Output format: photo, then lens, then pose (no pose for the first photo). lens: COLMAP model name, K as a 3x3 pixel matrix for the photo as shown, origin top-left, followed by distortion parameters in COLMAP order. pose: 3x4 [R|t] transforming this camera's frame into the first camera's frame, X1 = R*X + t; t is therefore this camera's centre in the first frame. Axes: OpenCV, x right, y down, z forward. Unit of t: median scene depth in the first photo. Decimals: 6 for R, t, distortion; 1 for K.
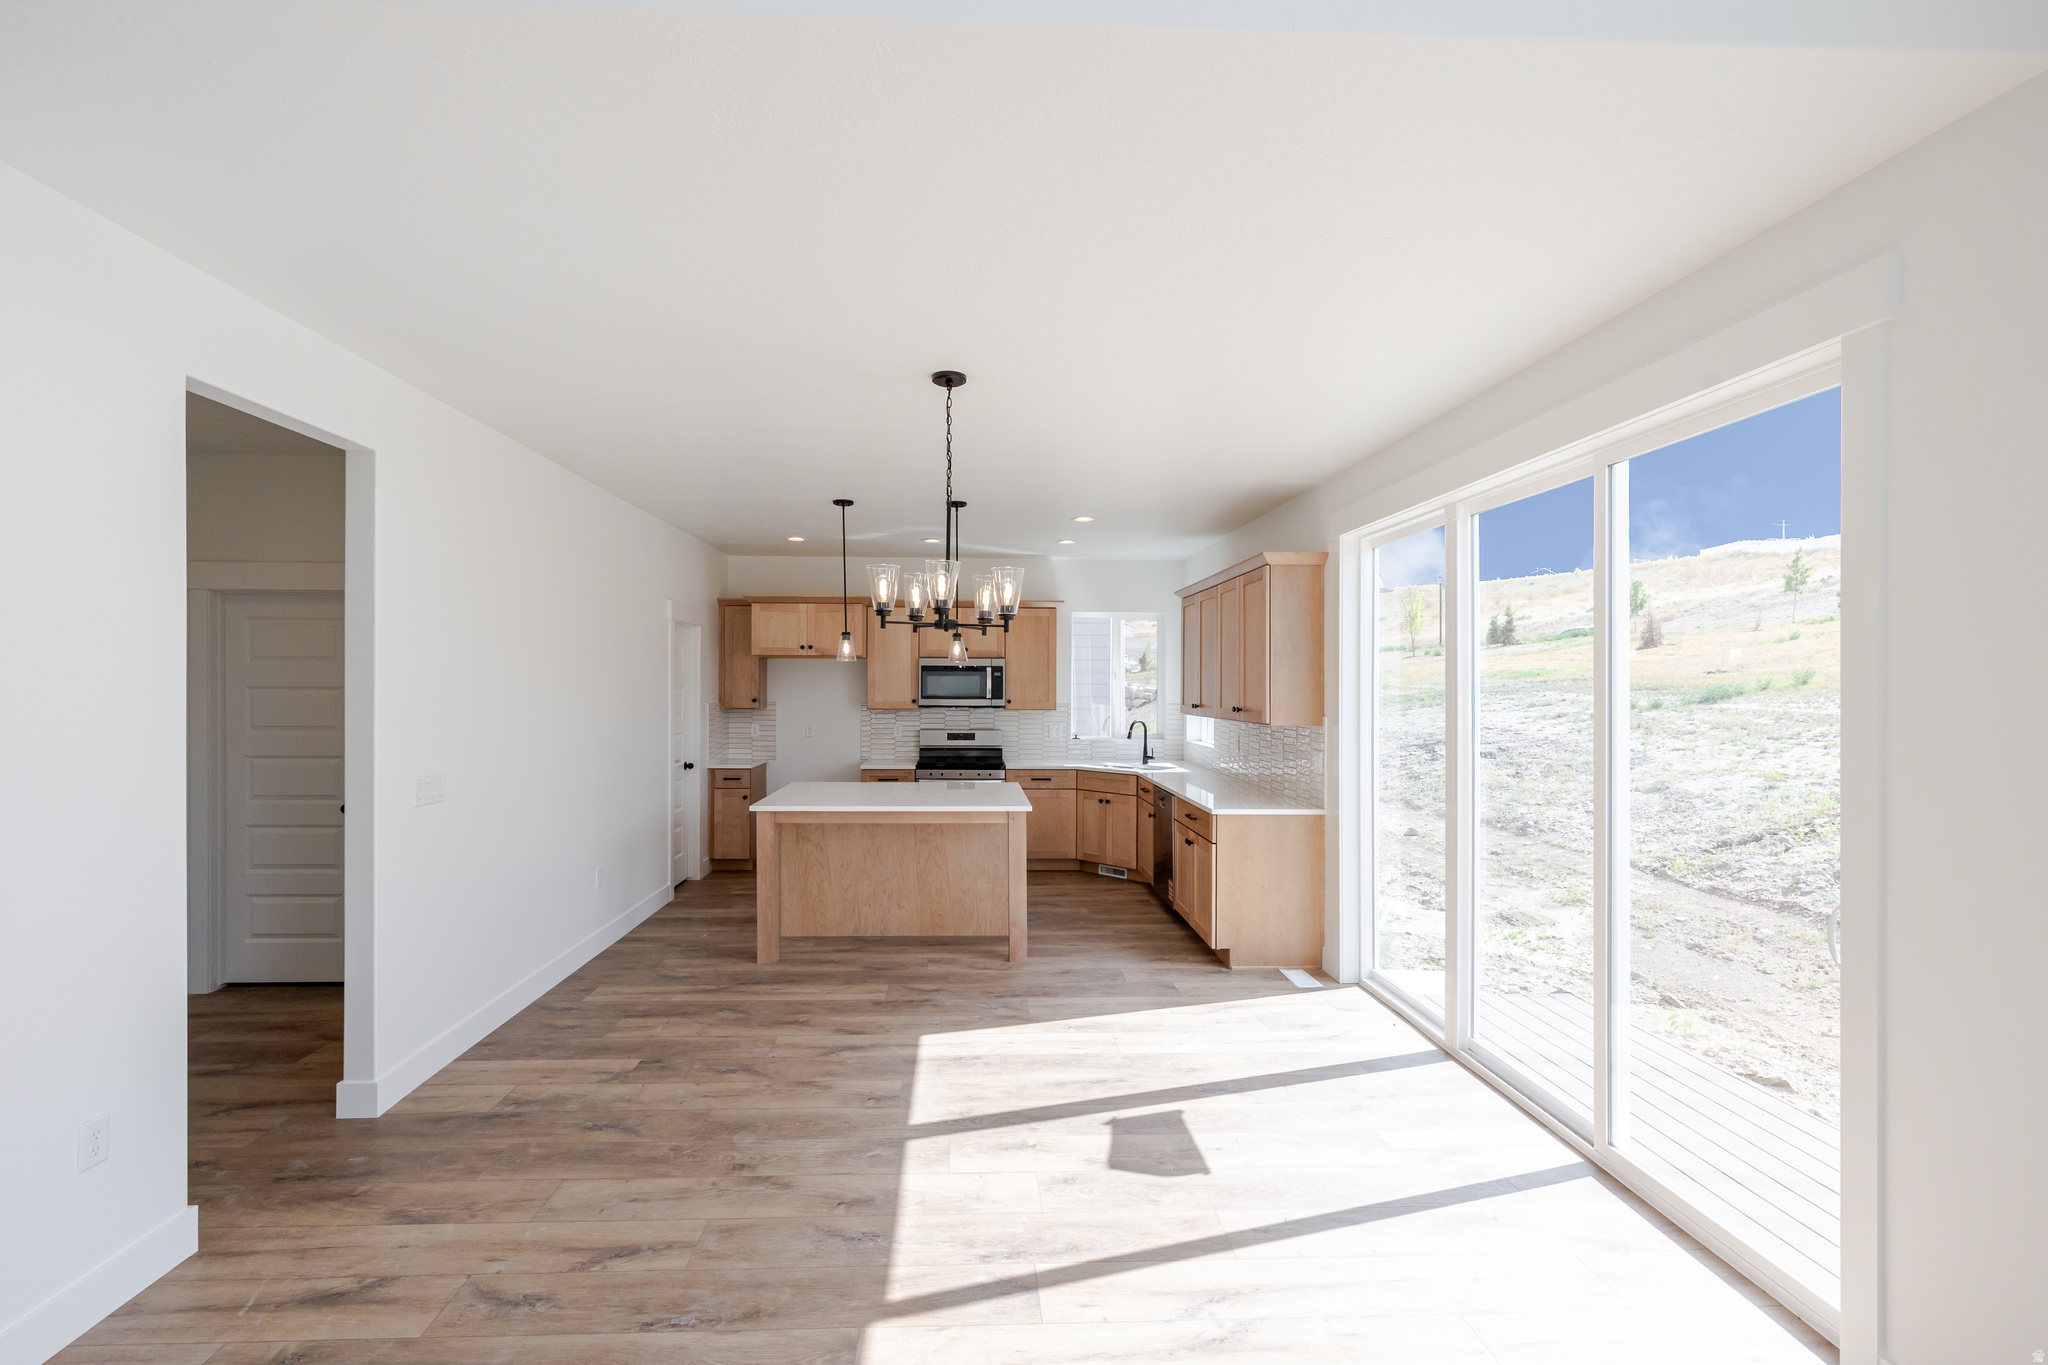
lens RADIAL K [[879.4, 0, 1017.4], [0, 879.4, 685.7], [0, 0, 1]] dist [0.001240, 0.000062]
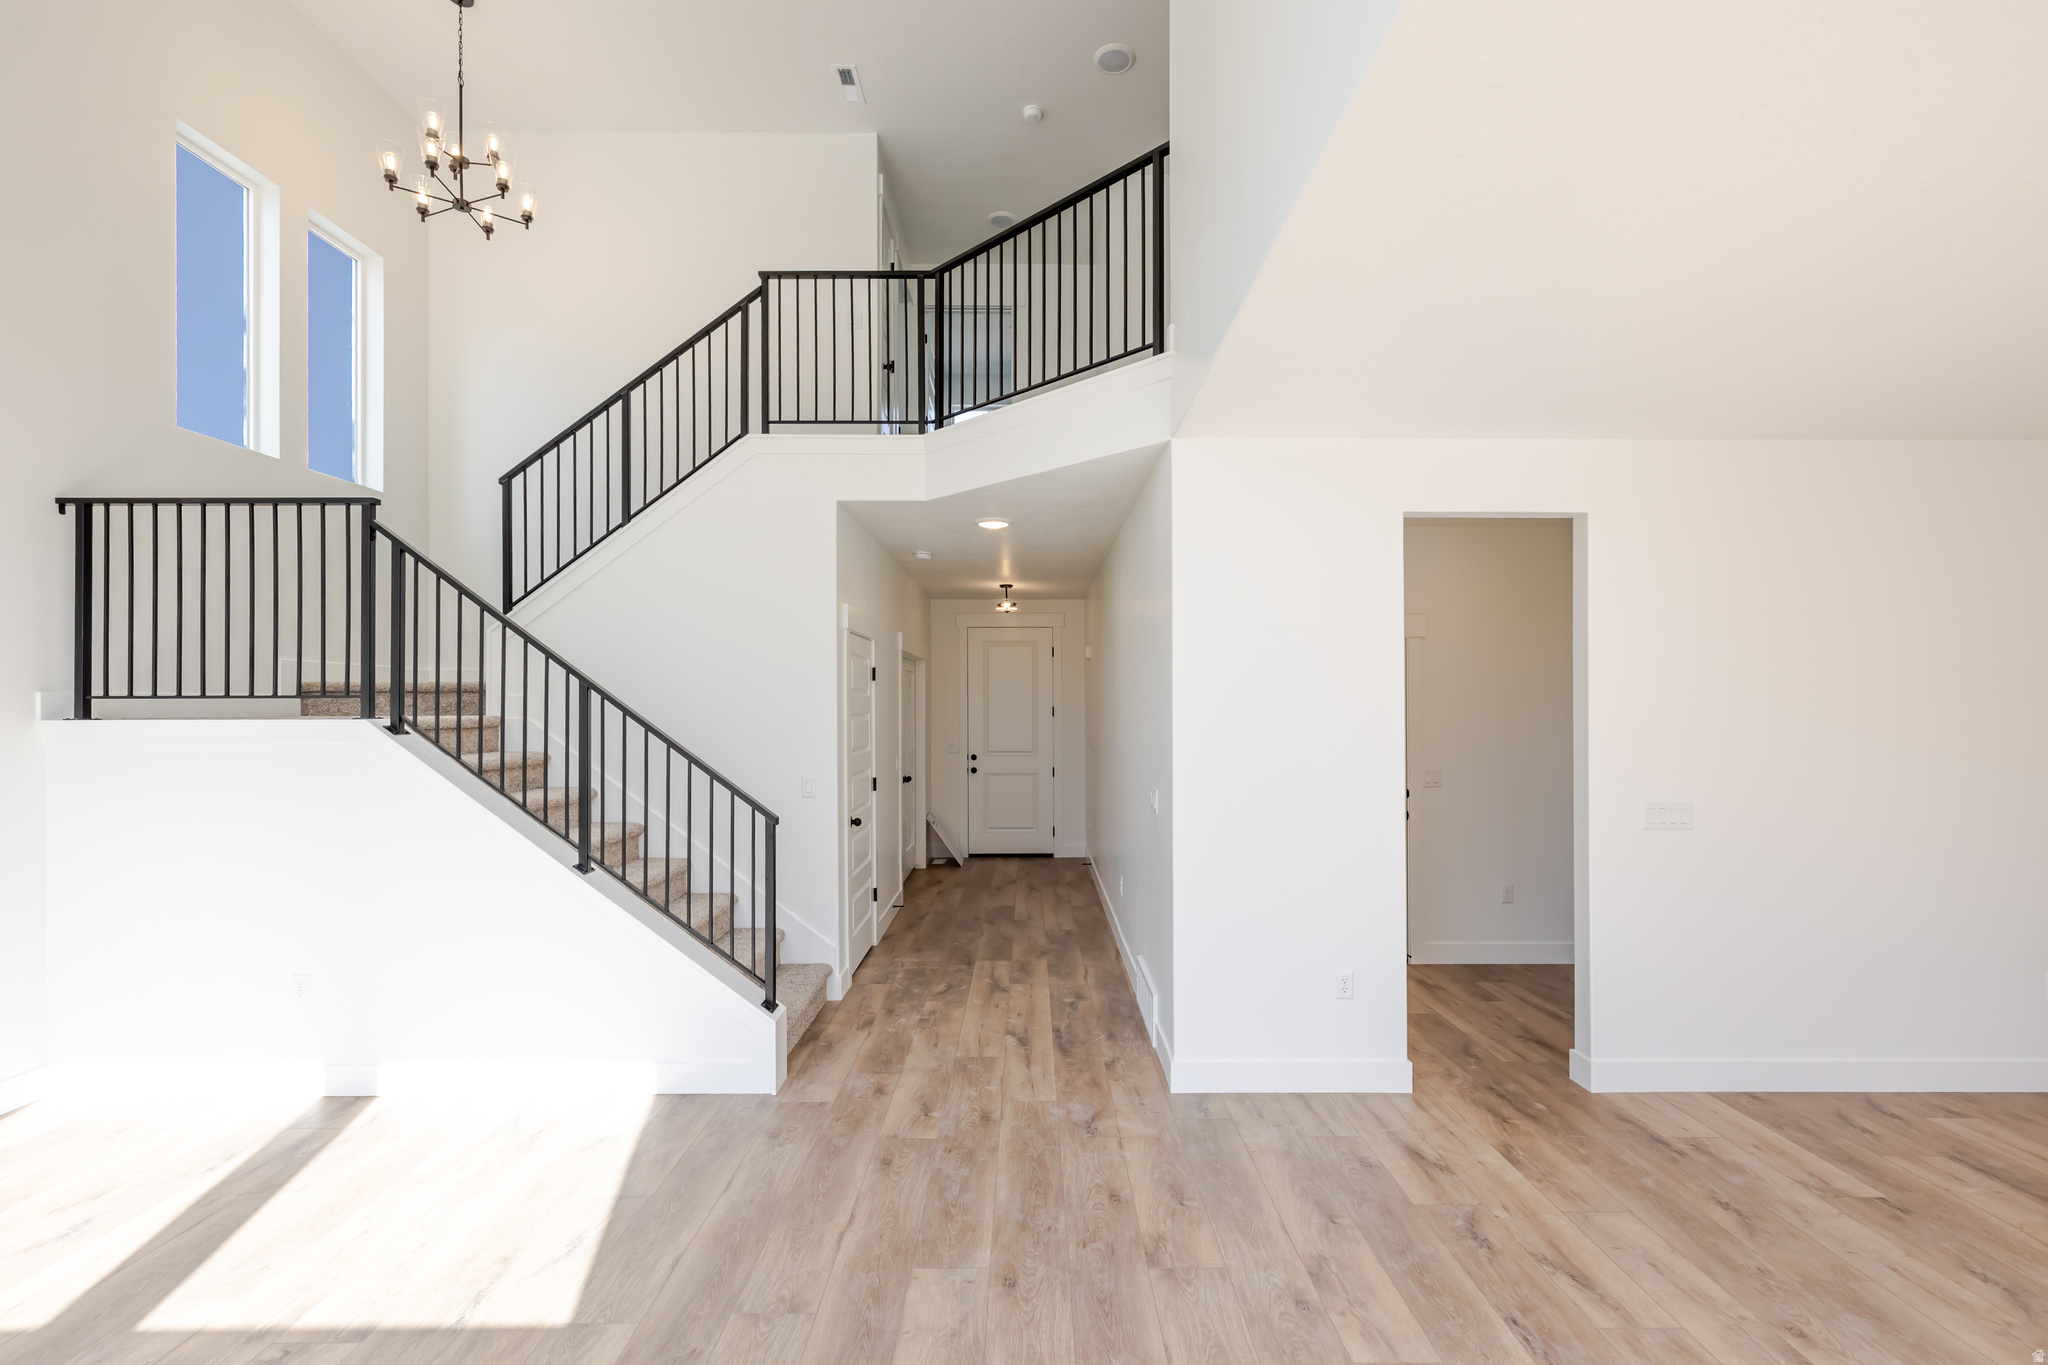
lens RADIAL K [[879.4, 0, 1017.4], [0, 879.4, 685.7], [0, 0, 1]] dist [0.001240, 0.000062]
pose [[-0.052849, -0.026500, -0.998251, 0.328779], [-0.002479, 0.999648, -0.026406, -0.006357], [0.998599, 0.001079, -0.052896, 0.215094]]
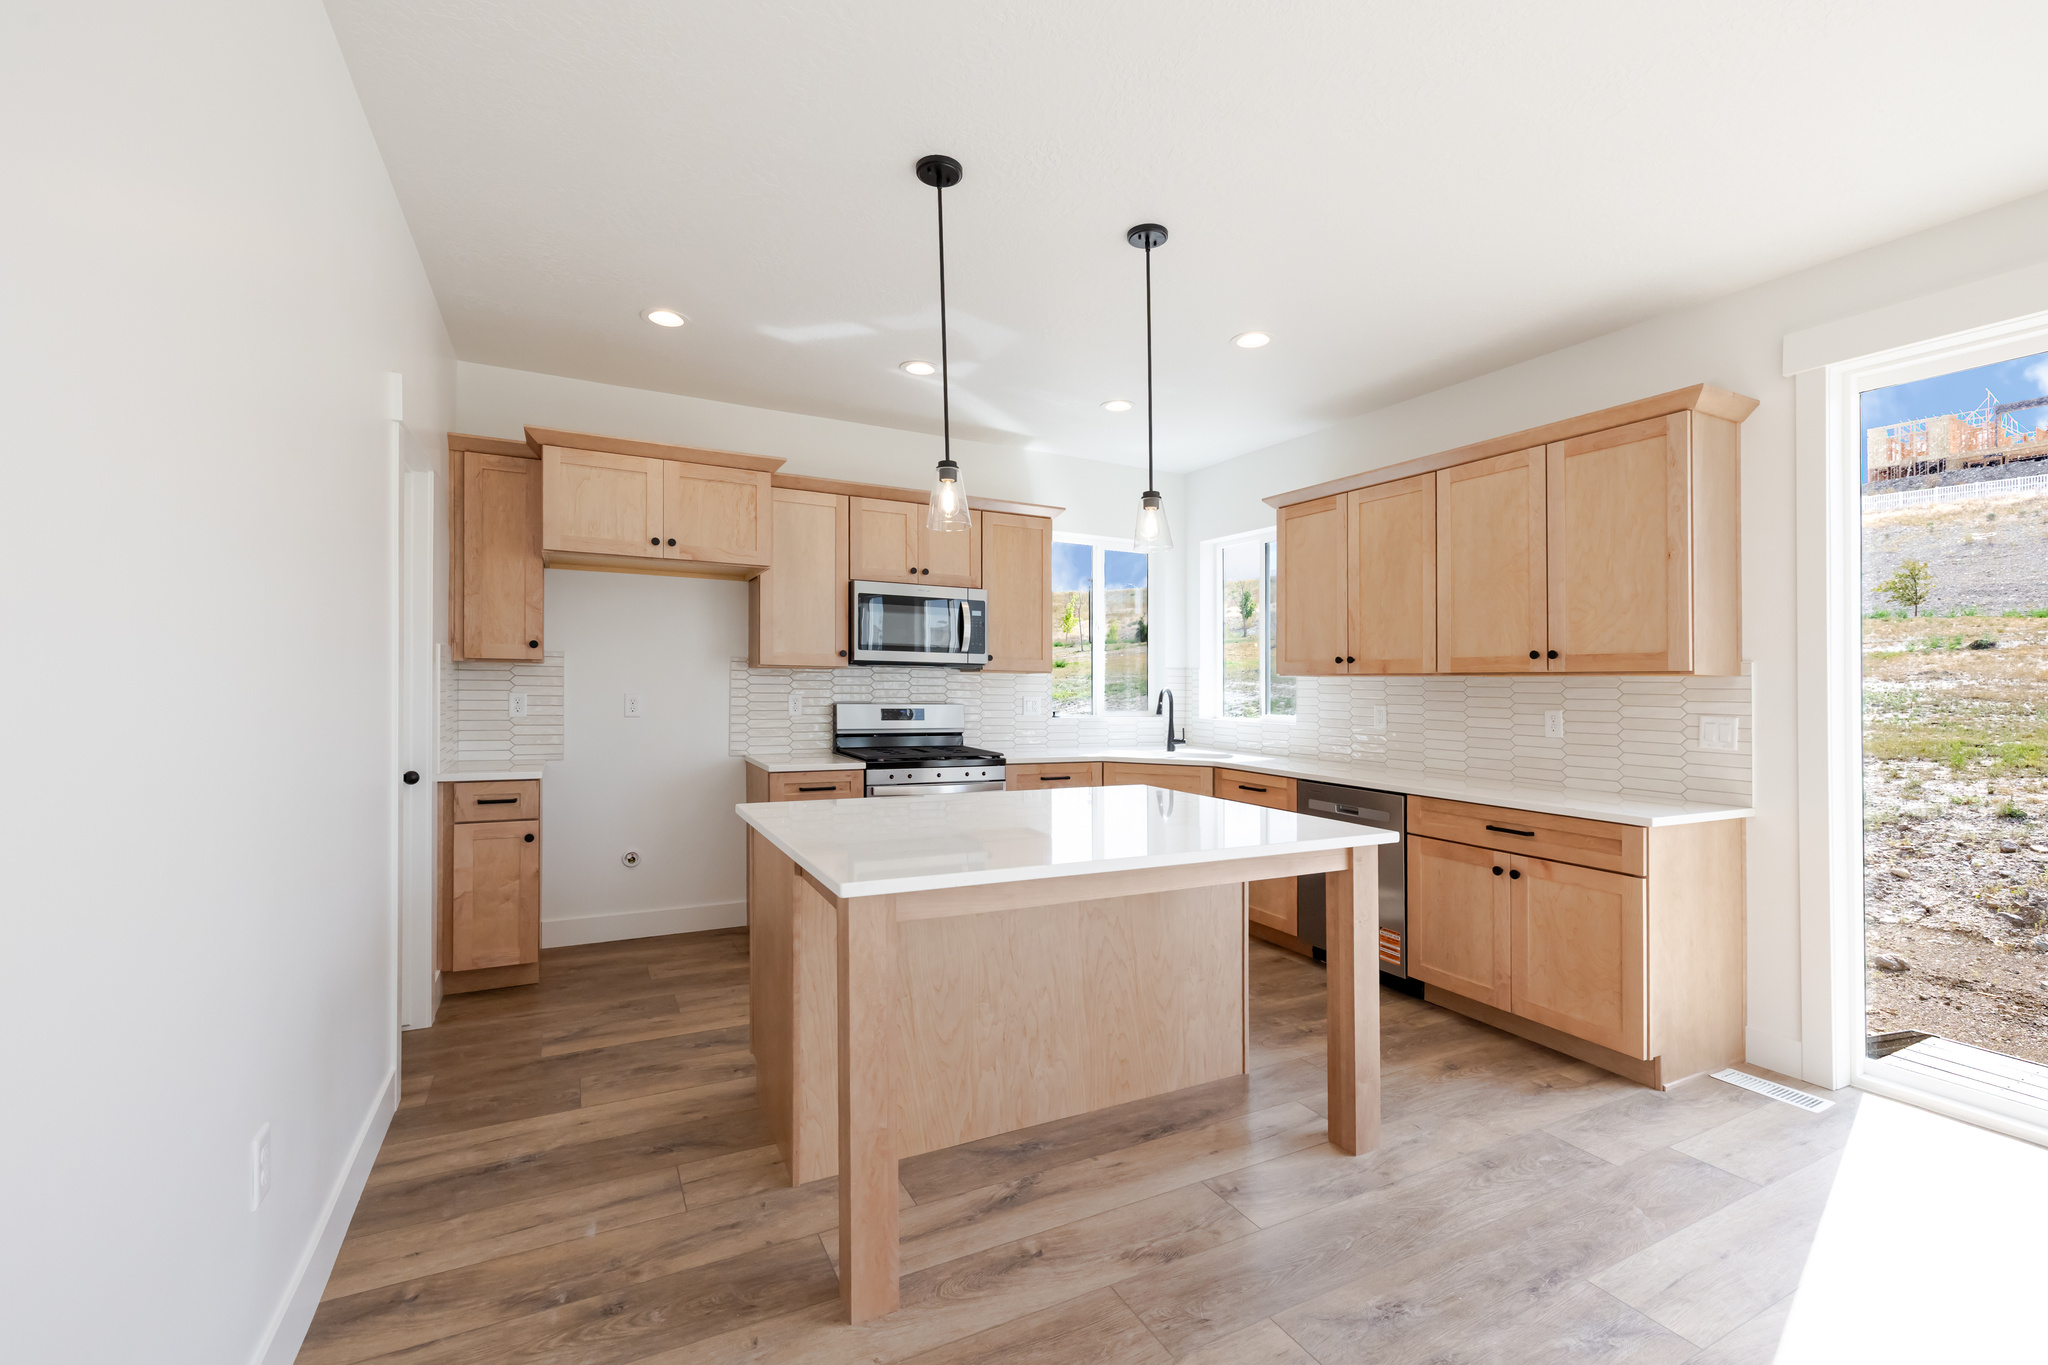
lens RADIAL K [[871.0, 0, 1040.0], [0, 871.0, 683.7], [0, 0, 1]] dist [0.001620, 0.000096]
pose [[0.908173, 0.007255, 0.418532, -0.407629], [-0.008797, 0.999960, 0.001755, 0.060137], [-0.418502, -0.005276, 0.908200, 0.703262]]
